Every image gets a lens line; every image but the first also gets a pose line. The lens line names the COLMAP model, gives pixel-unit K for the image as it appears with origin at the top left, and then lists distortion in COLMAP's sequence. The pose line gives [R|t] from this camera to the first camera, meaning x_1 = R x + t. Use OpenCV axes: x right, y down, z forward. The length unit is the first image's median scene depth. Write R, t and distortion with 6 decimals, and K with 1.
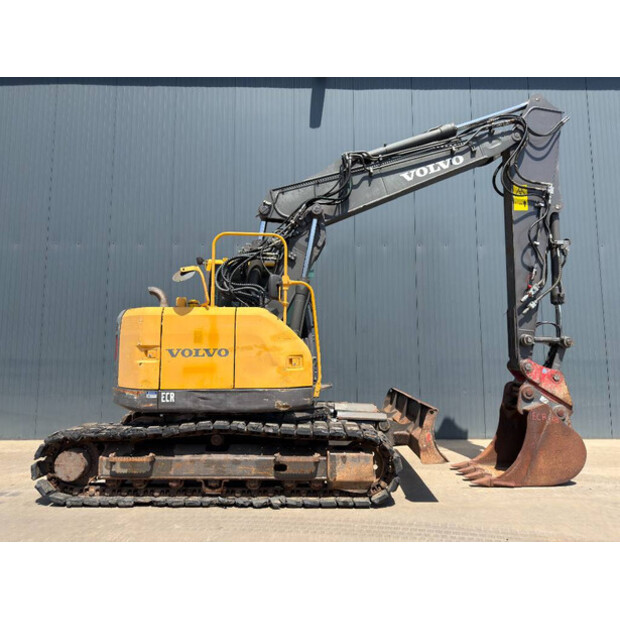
lens RADIAL K [[441.7, 0, 310.0], [0, 441.7, 310.0], [0, 0, 1]] dist [0.066767, -0.100186]
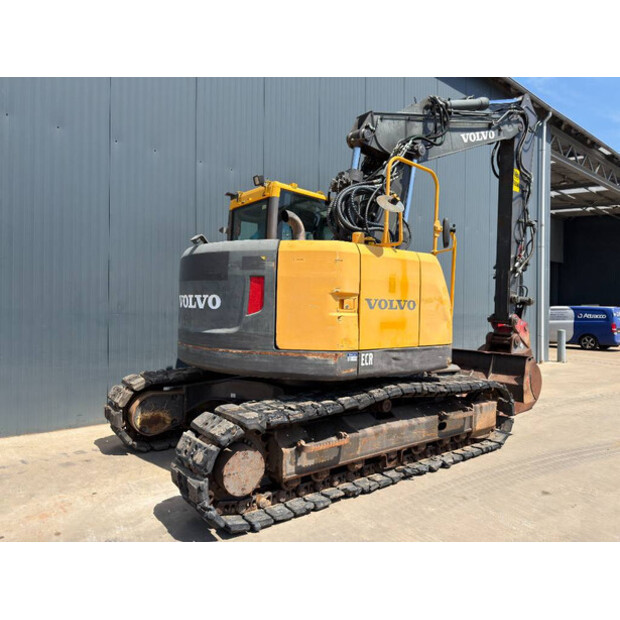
lens RADIAL K [[447.5, 0, 321.1], [0, 447.5, 310.2], [0, 0, 1]] dist [0.080617, -0.105624]
pose [[0.769010, 0.011984, 0.639124, -0.869886], [-0.079085, 0.993927, 0.076521, 0.053749], [-0.634326, -0.109390, 0.765287, 0.444807]]
